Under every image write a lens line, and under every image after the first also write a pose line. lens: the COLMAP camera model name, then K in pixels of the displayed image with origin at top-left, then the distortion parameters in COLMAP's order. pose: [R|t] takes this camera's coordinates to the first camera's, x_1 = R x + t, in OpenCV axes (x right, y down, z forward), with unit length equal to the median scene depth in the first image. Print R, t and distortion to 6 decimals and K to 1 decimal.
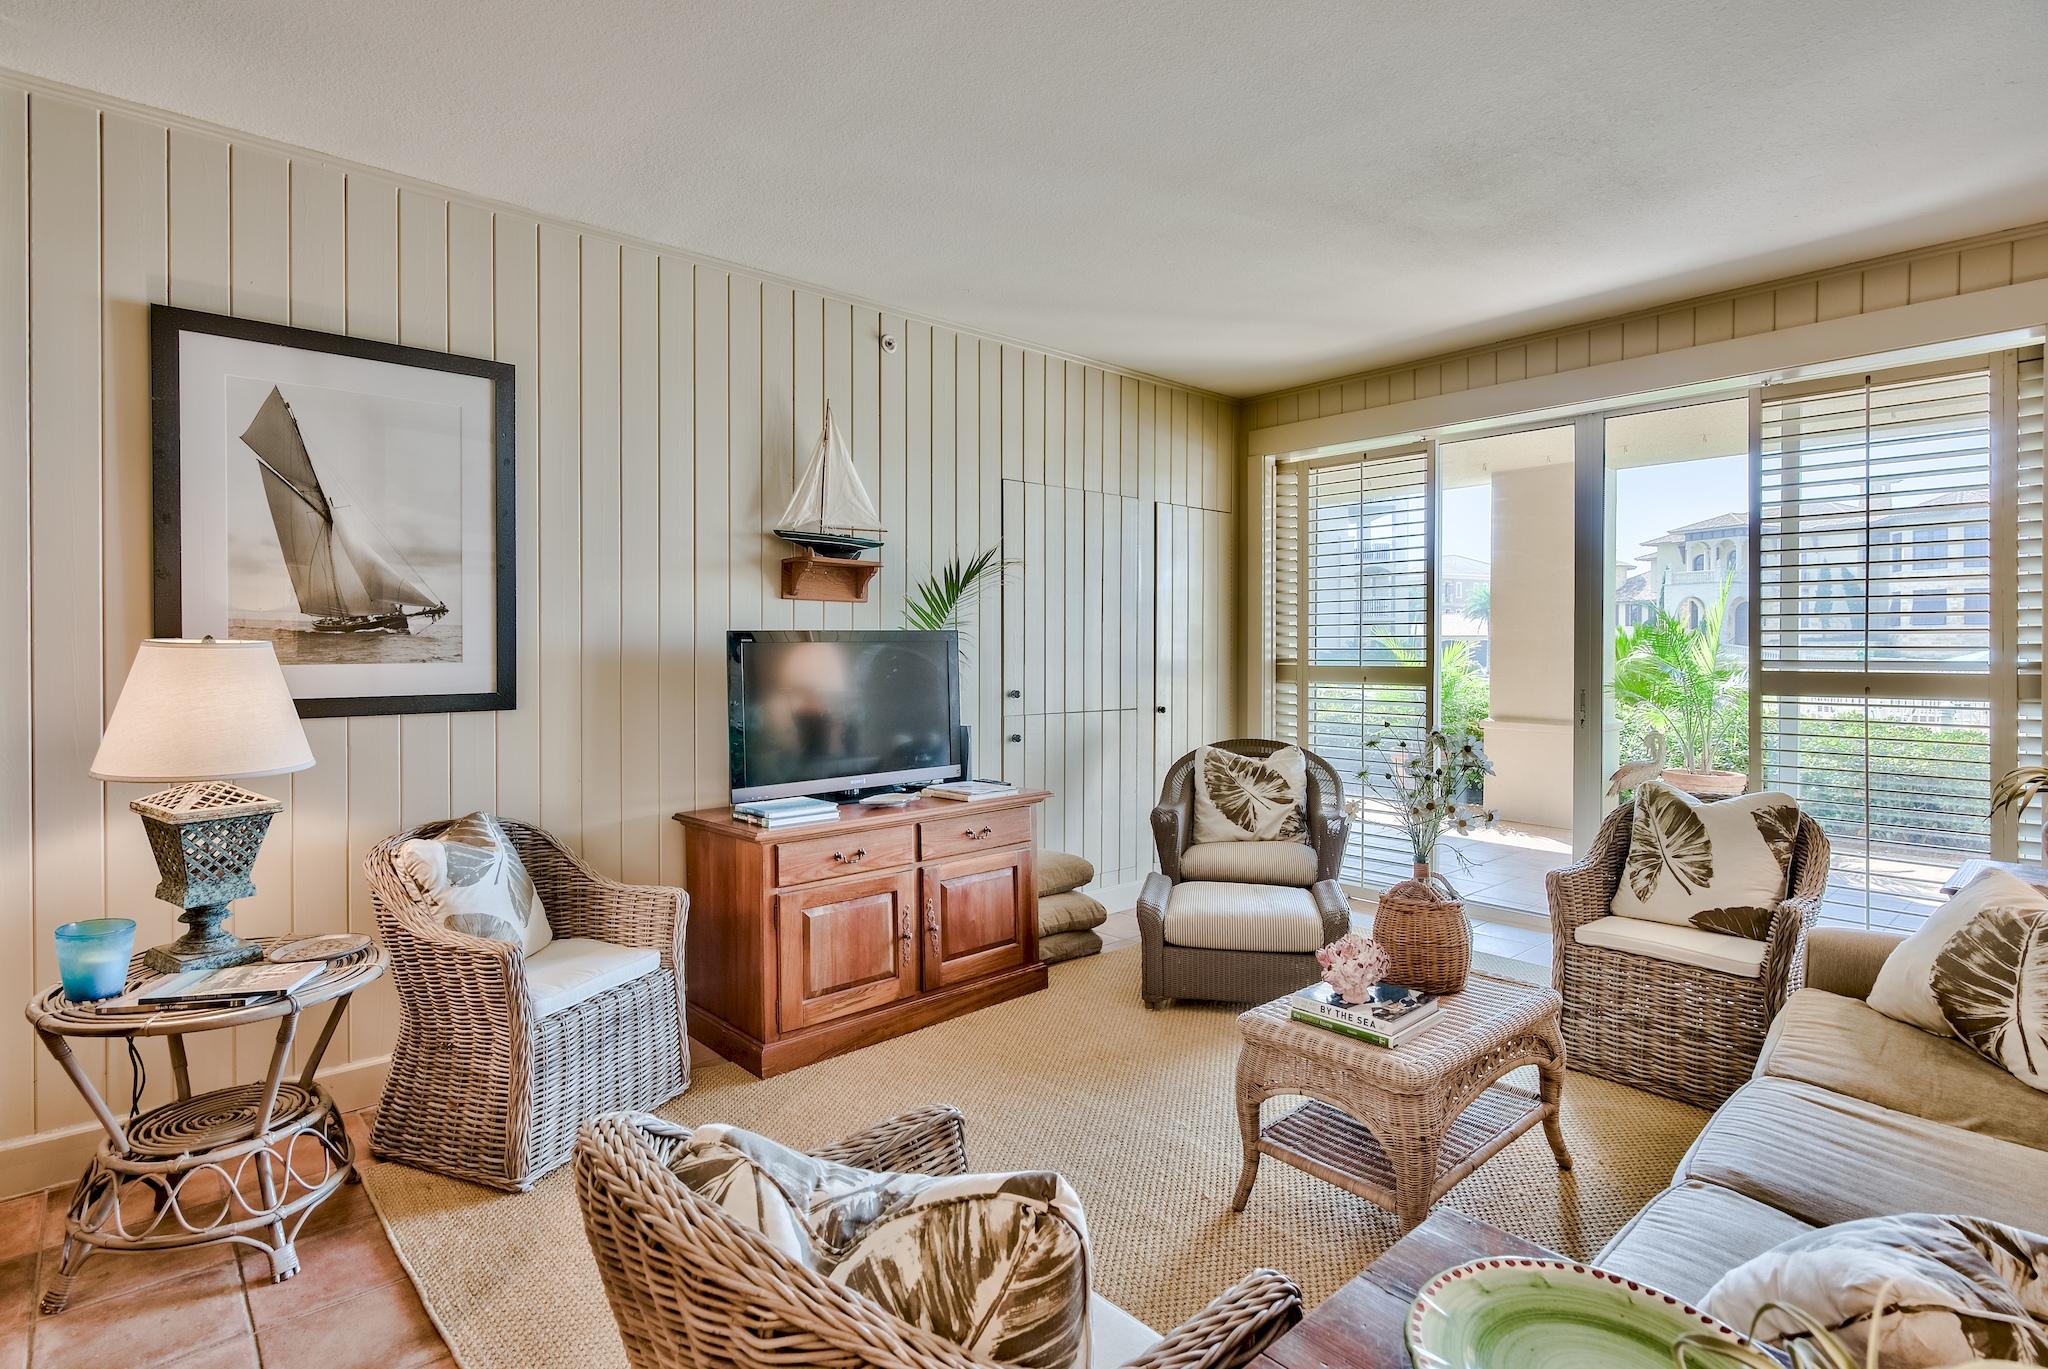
lens RADIAL K [[1010.3, 0, 996.0], [0, 1010.3, 649.3], [0, 0, 1]] dist [-0.008733, -0.000894]
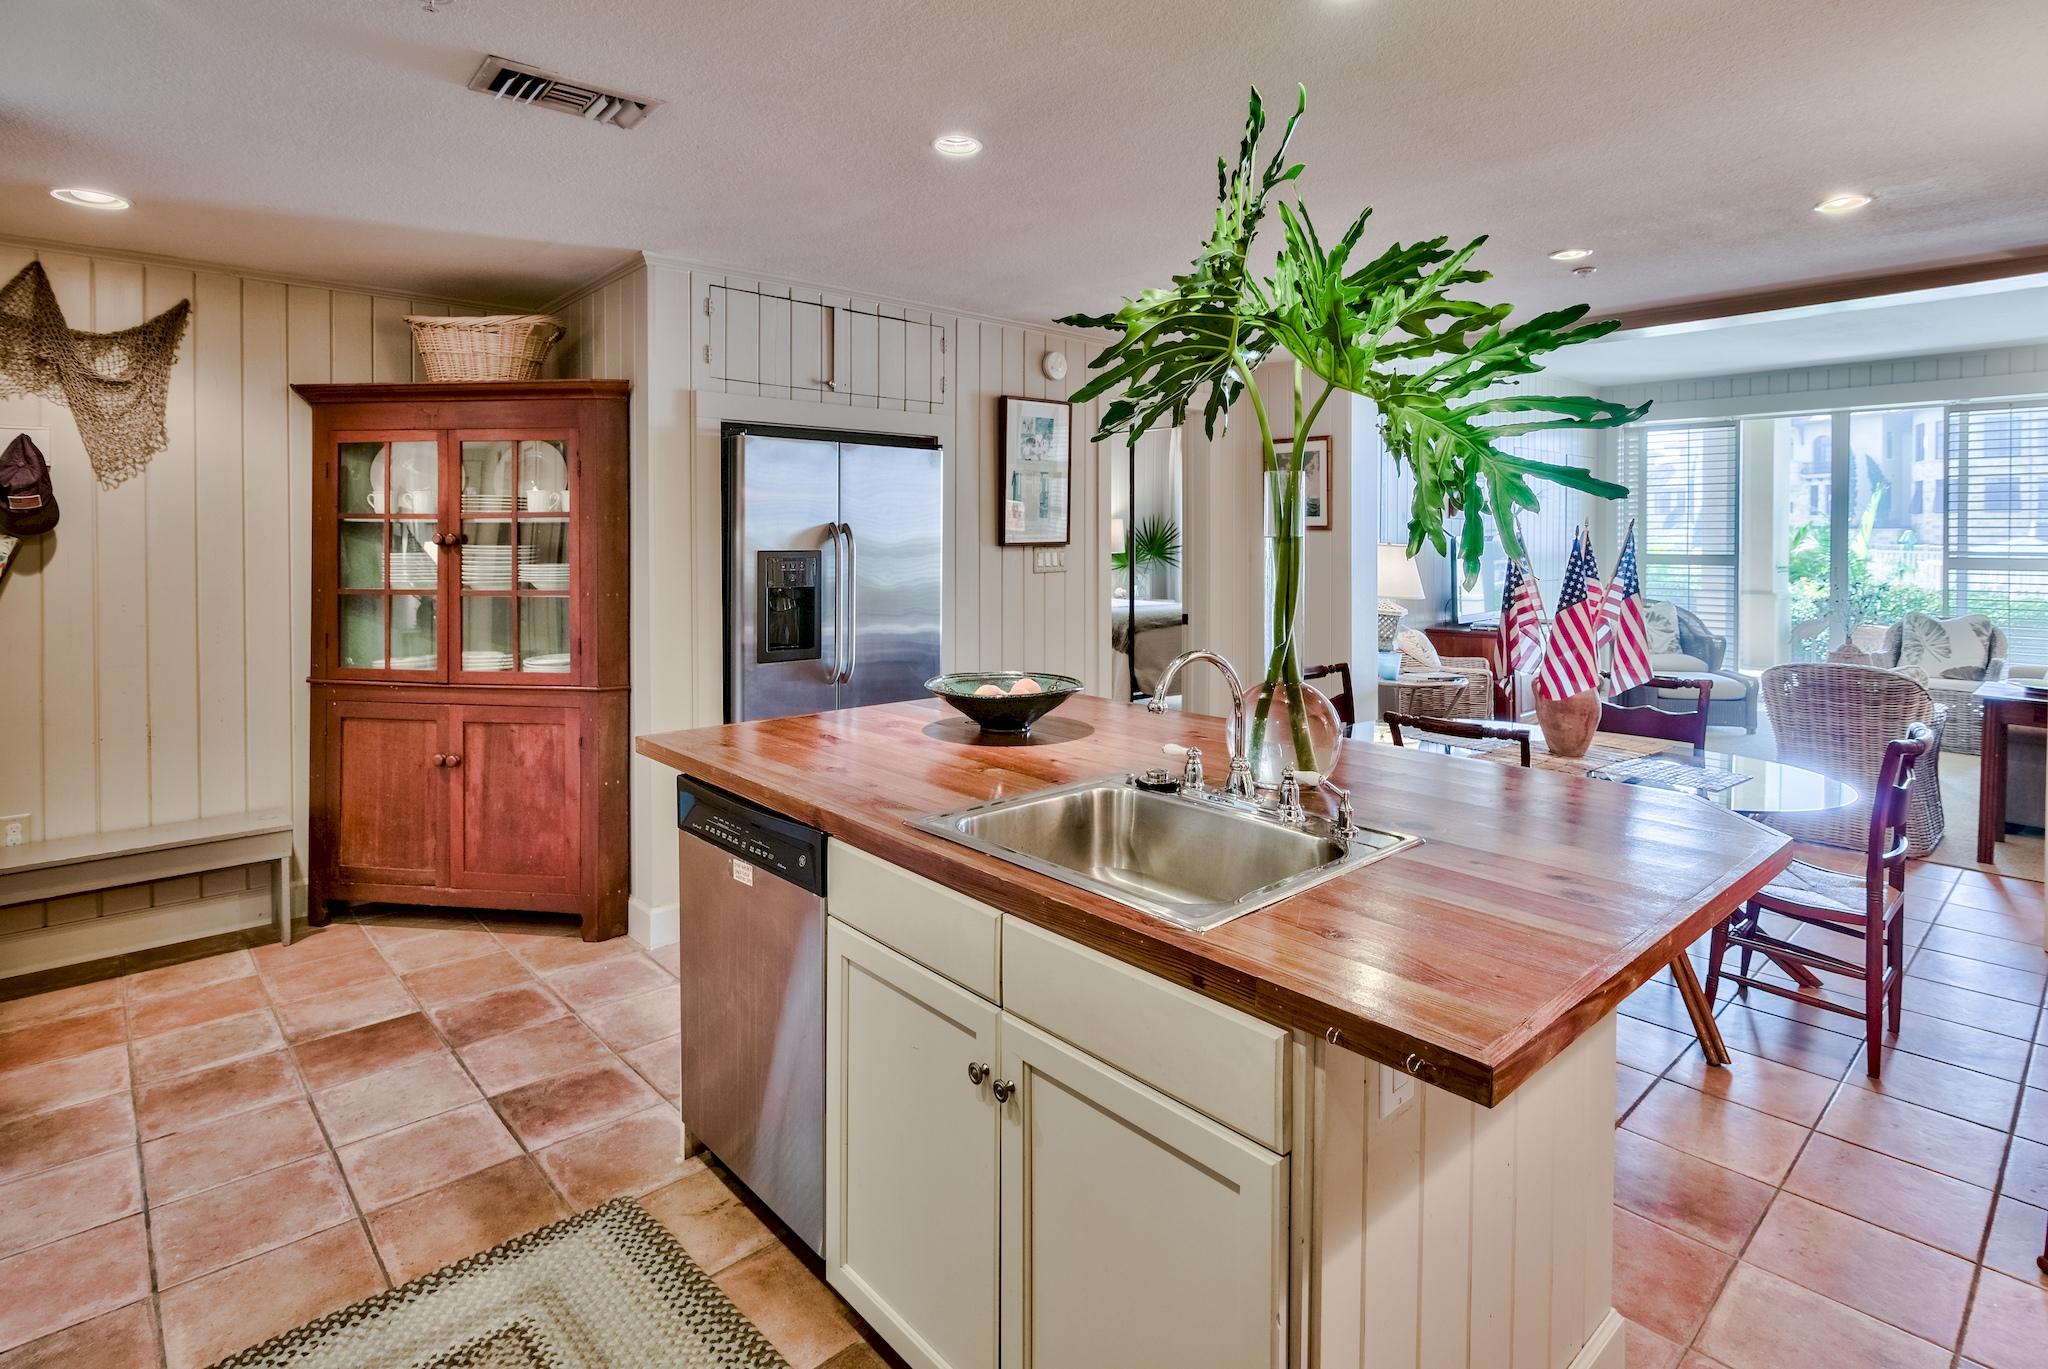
lens RADIAL K [[1010.3, 0, 1027.5], [0, 1010.3, 541.3], [0, 0, 1]] dist [-0.008733, -0.000894]
pose [[0.999951, 0.002130, 0.009680, -1.094097], [-0.002200, 0.999971, 0.007272, -0.020517], [-0.009664, -0.007293, 0.999927, -0.955060]]
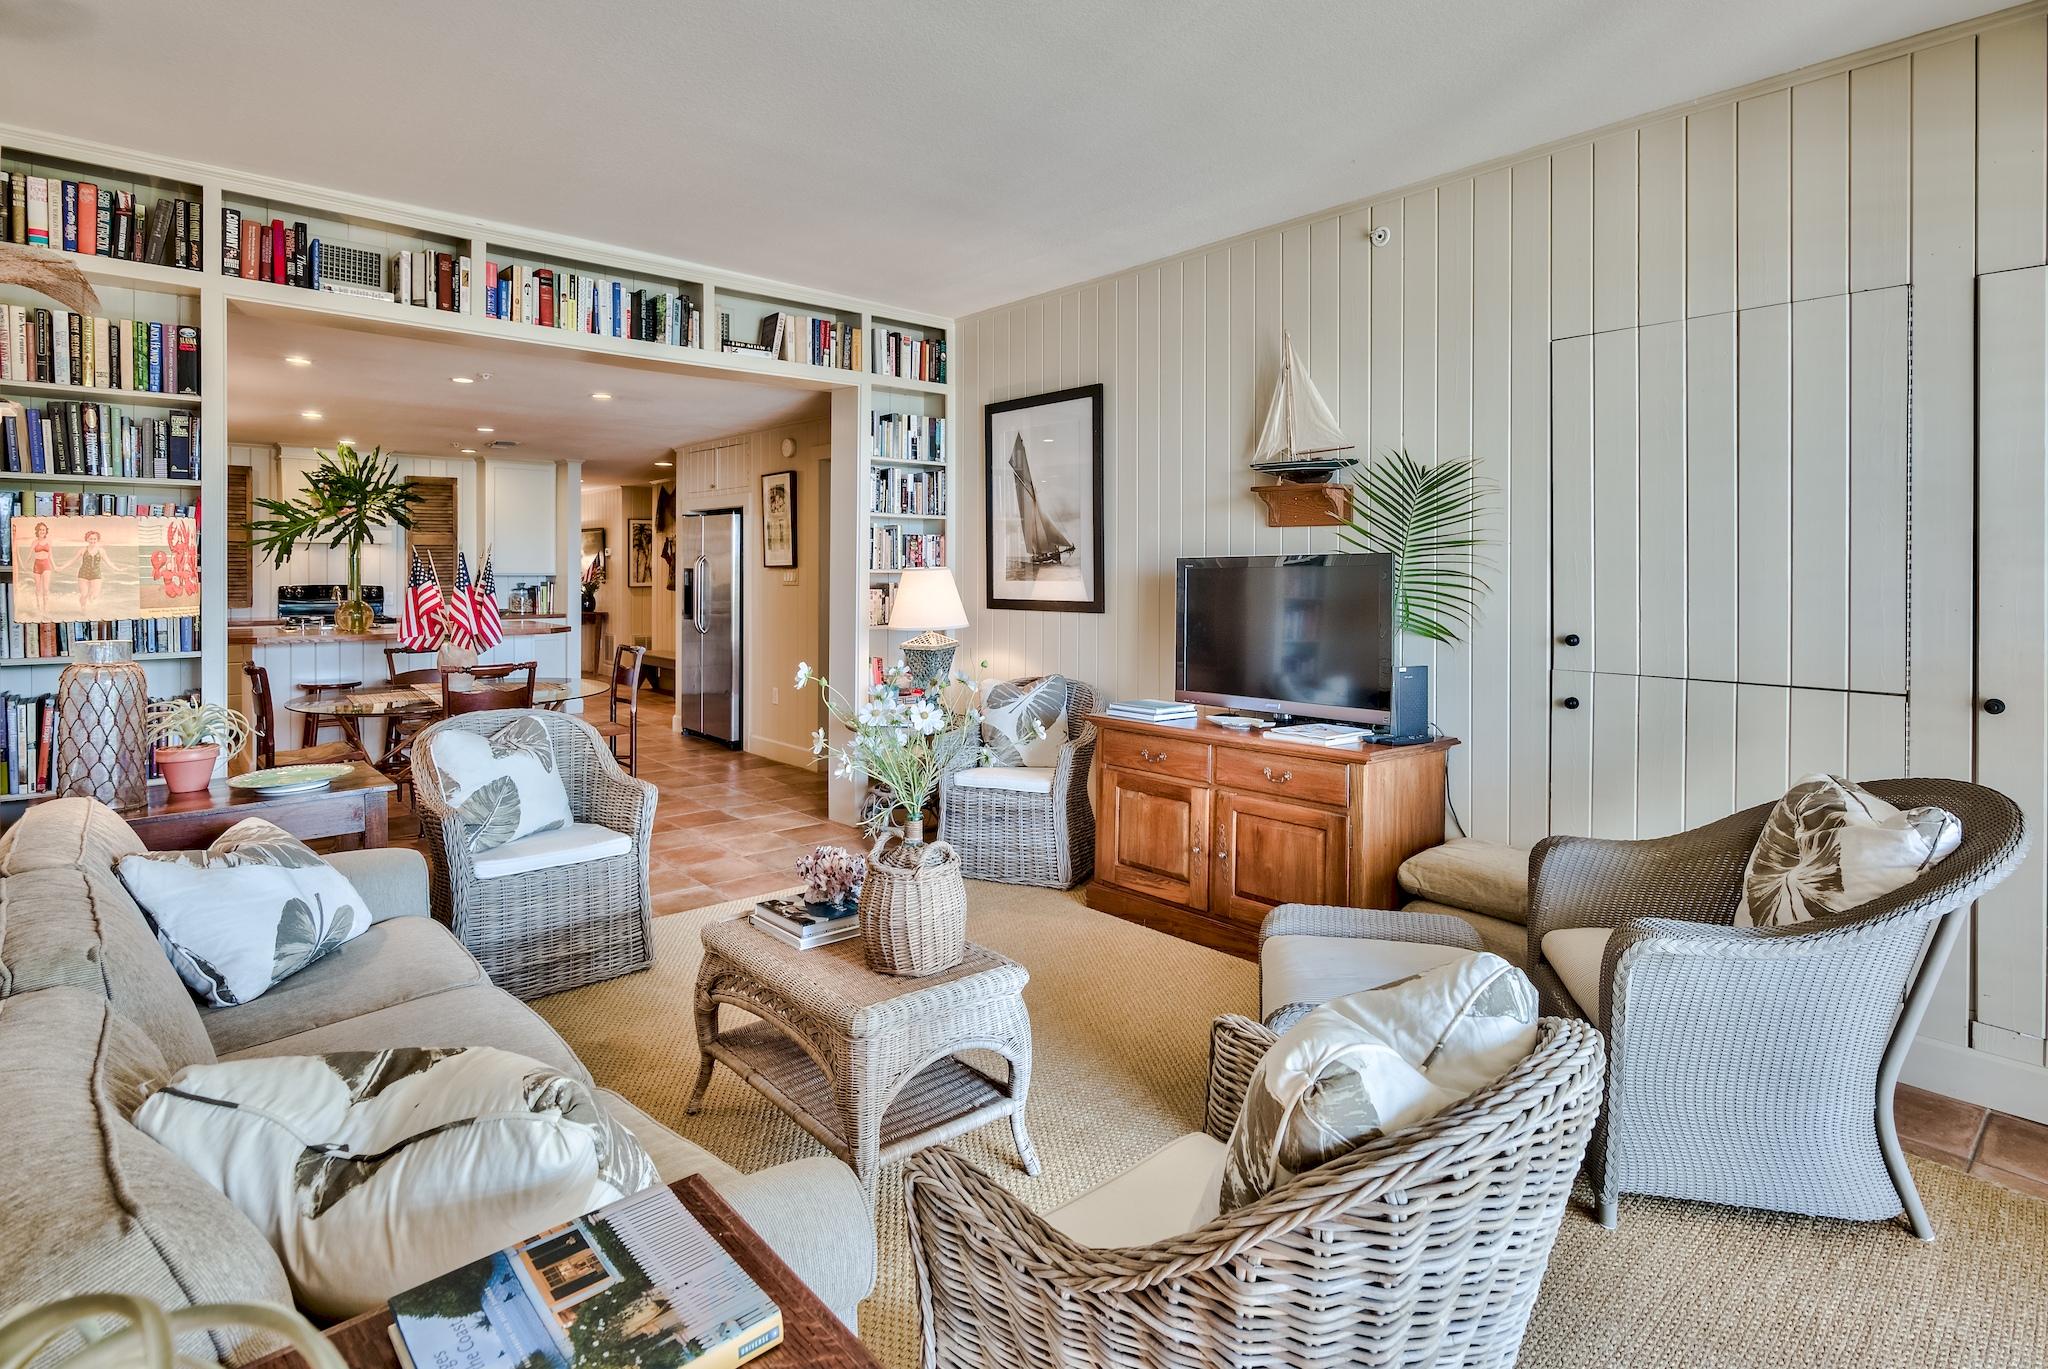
lens RADIAL K [[1010.3, 0, 1034.3], [0, 1010.3, 579.5], [0, 0, 1]] dist [-0.008733, -0.000894]
pose [[0.016769, 0.006422, -0.999839, 0.889839], [-0.007120, 0.999955, 0.006303, 0.000781], [0.999834, 0.007014, 0.016814, 0.764644]]
